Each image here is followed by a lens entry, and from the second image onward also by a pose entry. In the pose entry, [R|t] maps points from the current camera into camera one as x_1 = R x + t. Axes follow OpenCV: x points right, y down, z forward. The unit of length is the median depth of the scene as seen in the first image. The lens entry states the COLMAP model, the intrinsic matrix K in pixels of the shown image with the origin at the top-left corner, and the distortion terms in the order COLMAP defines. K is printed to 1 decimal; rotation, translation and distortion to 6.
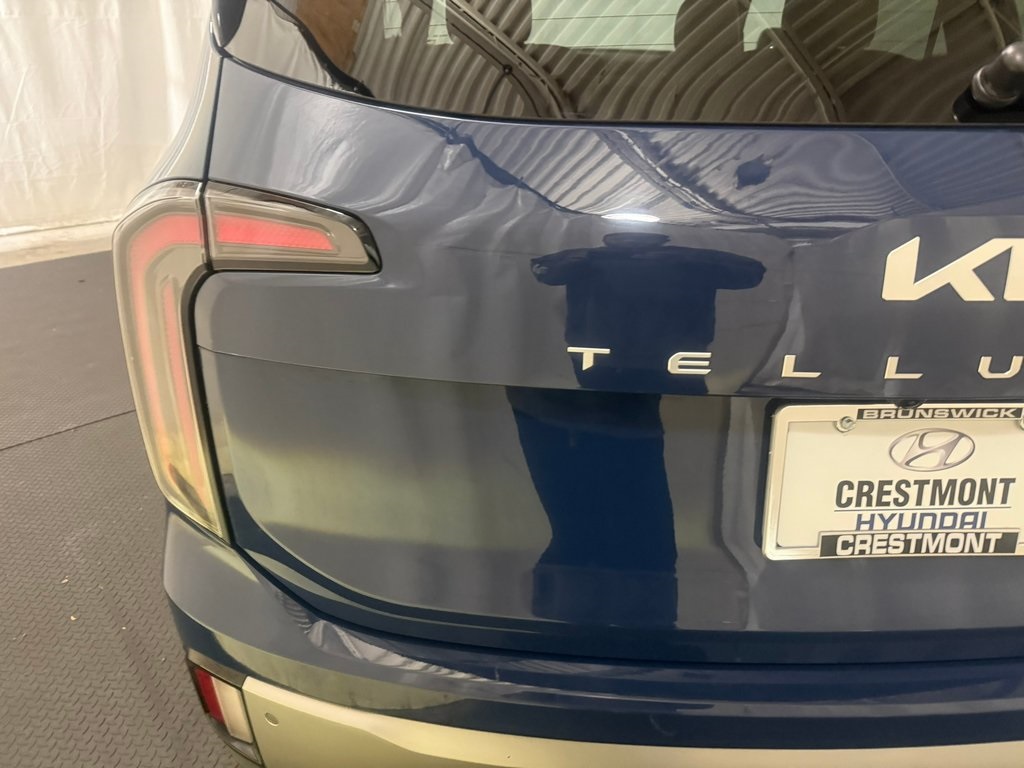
lens RADIAL K [[717.9, 0, 524.3], [0, 717.9, 380.0], [0, 0, 1]] dist [-0.003977, -0.000686]
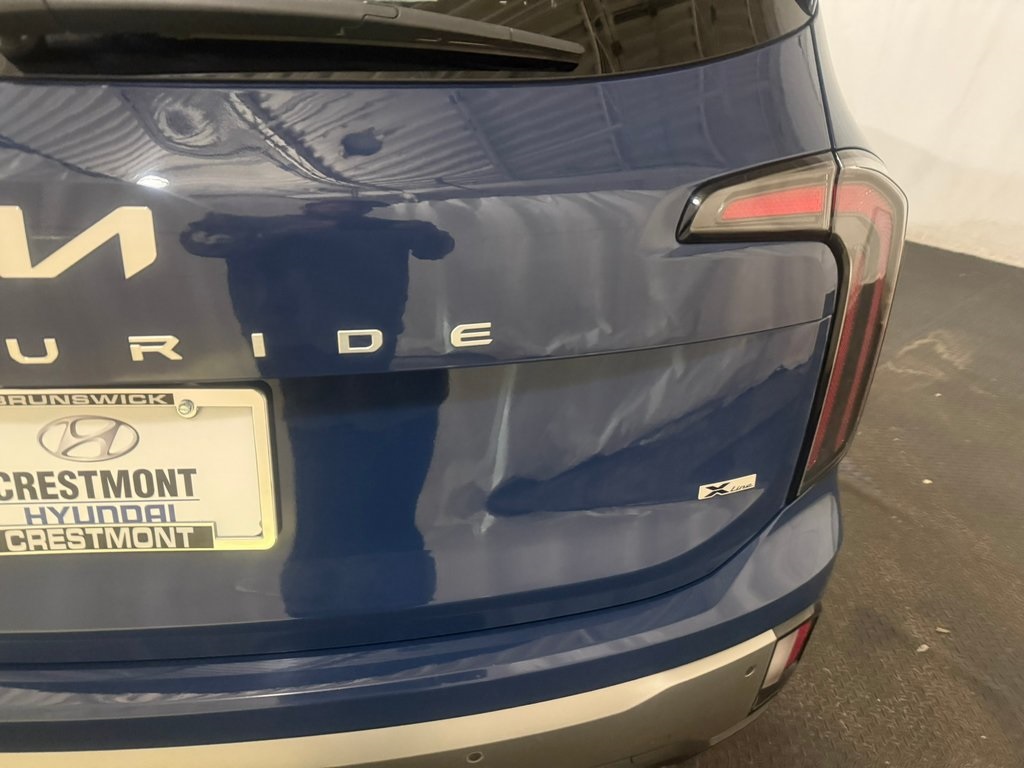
lens RADIAL K [[716.1, 0, 491.0], [0, 716.1, 387.8], [0, 0, 1]] dist [0.041880, -0.062818]
pose [[0.999361, 0.001881, 0.035706, 1.025114], [-0.003699, 0.998695, 0.050932, -0.016666], [-0.035564, -0.051032, 0.998064, 0.058973]]
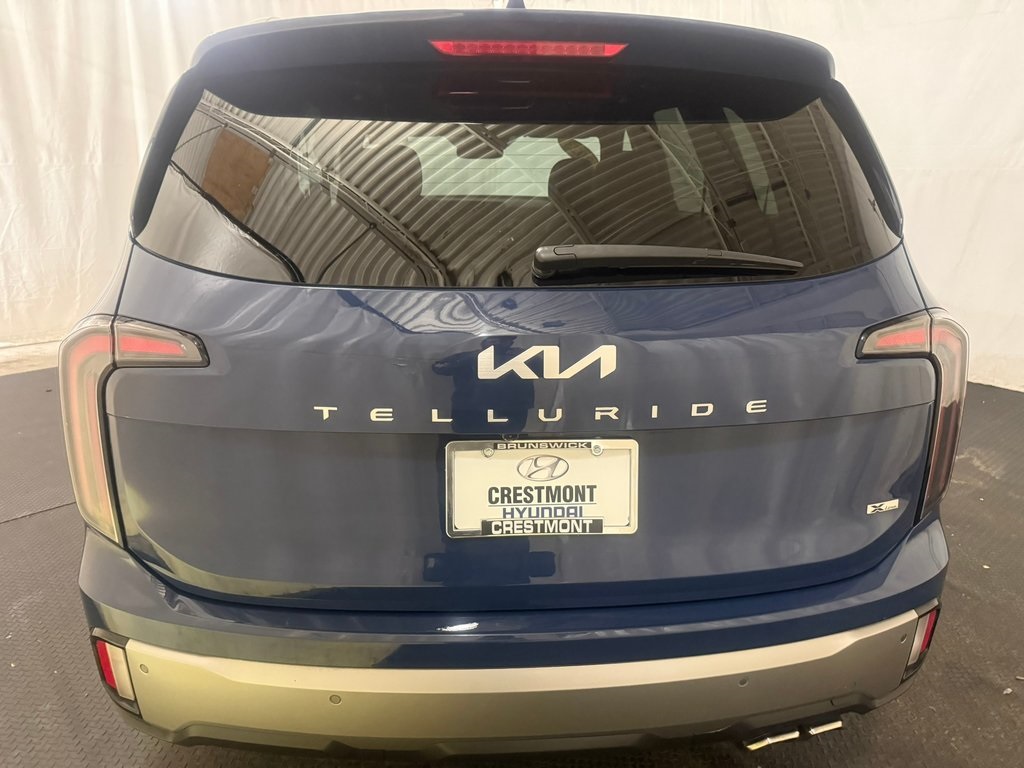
lens RADIAL K [[696.6, 0, 512.0], [0, 696.6, 384.0], [0, 0, 1]] dist [0.058429, -0.055323]
pose [[0.999605, -0.007829, 0.026988, 0.440696], [0.011744, 0.988900, -0.148118, 0.140883], [-0.025529, 0.148376, 0.988601, -0.649504]]
